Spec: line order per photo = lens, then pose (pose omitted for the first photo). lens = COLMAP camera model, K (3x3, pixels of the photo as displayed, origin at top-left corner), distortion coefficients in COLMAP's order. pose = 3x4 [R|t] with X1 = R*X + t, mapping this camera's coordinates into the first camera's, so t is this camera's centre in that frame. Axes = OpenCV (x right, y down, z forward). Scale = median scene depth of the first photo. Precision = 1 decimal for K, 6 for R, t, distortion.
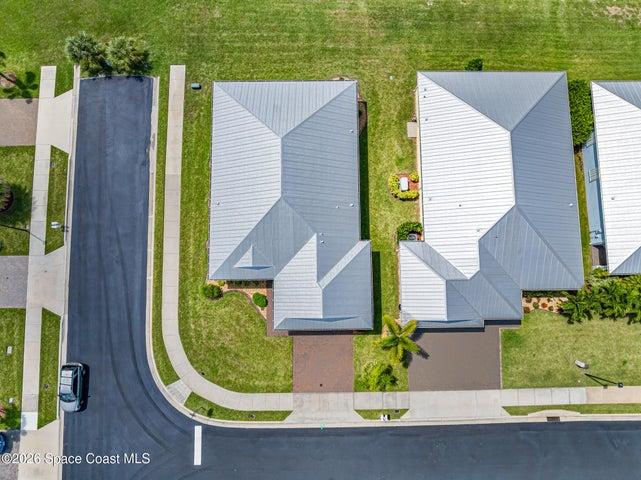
lens RADIAL K [[450.3, 0, 322.8], [0, 450.3, 236.8], [0, 0, 1]] dist [-0.036364, 0.003998]
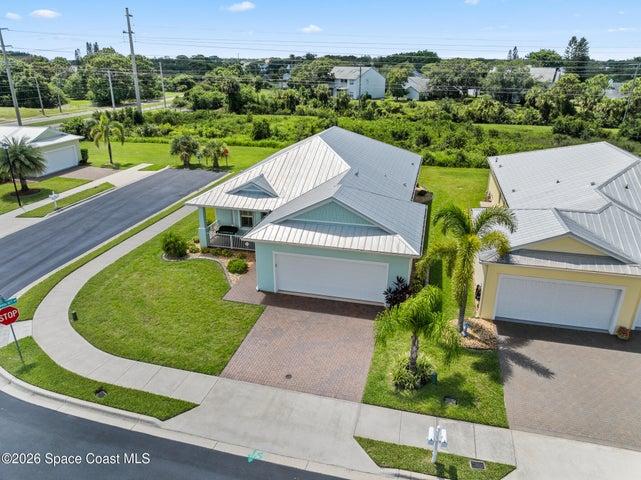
lens RADIAL K [[450.3, 0, 322.8], [0, 450.3, 236.8], [0, 0, 1]] dist [-0.036364, 0.003998]
pose [[0.966972, 0.095780, -0.236201, 0.113718], [-0.253193, 0.467472, -0.846973, 0.613156], [0.029294, 0.878804, 0.476283, 0.678533]]
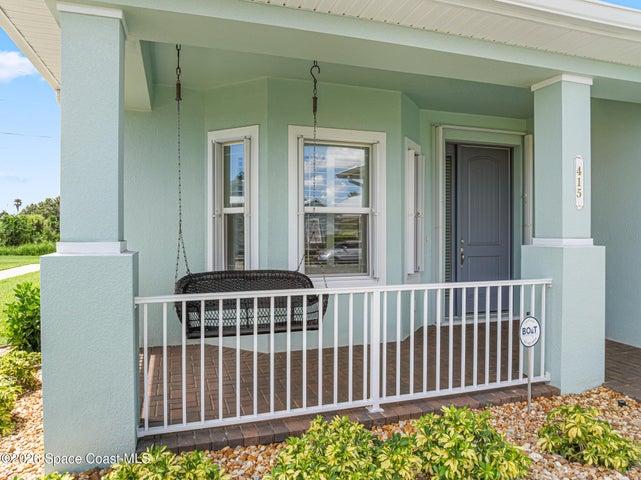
lens RADIAL K [[450.3, 0, 322.8], [0, 450.3, 236.8], [0, 0, 1]] dist [-0.036364, 0.003998]
pose [[0.951762, -0.004467, 0.306804, -0.209650], [0.304581, 0.134784, -0.942902, 0.151440], [-0.037141, 0.990865, 0.129642, 0.972033]]
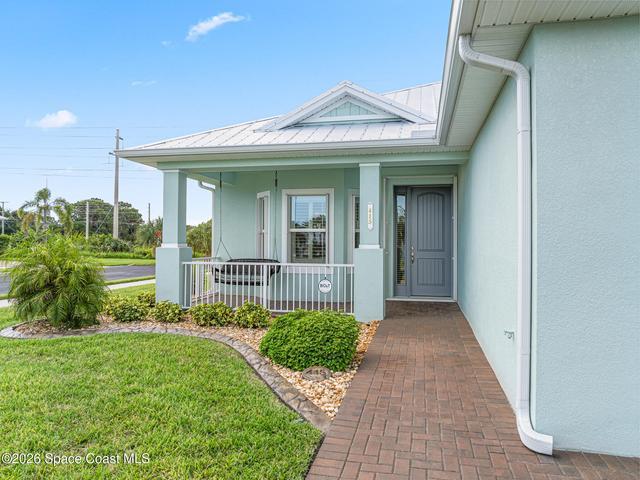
lens RADIAL K [[449.6, 0, 322.3], [0, 449.6, 236.8], [0, 0, 1]] dist [-0.036364, 0.003998]
pose [[0.974782, 0.001052, -0.223156, -0.108384], [-0.221942, 0.108851, -0.968965, 0.263853], [0.023272, 0.994058, 0.106339, 0.959027]]
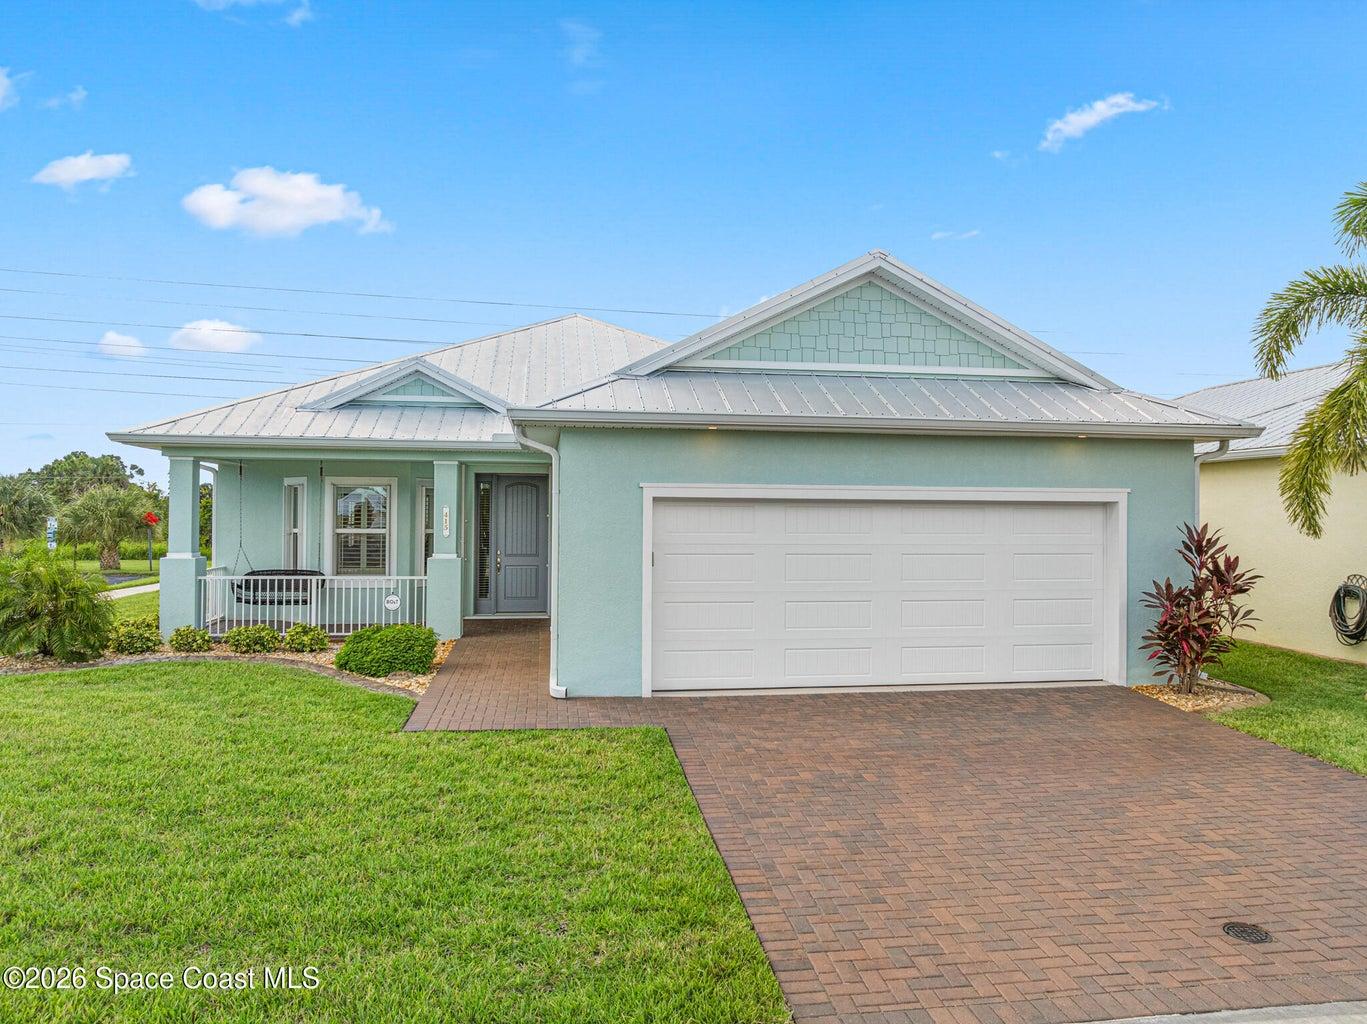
lens RADIAL K [[960.4, 0, 688.4], [0, 960.4, 505.2], [0, 0, 1]] dist [-0.036364, 0.003998]
pose [[0.990056, 0.008641, 0.140410, -0.092408], [0.138574, 0.111950, -0.984004, 0.431648], [-0.024222, 0.993676, 0.109639, 0.924851]]
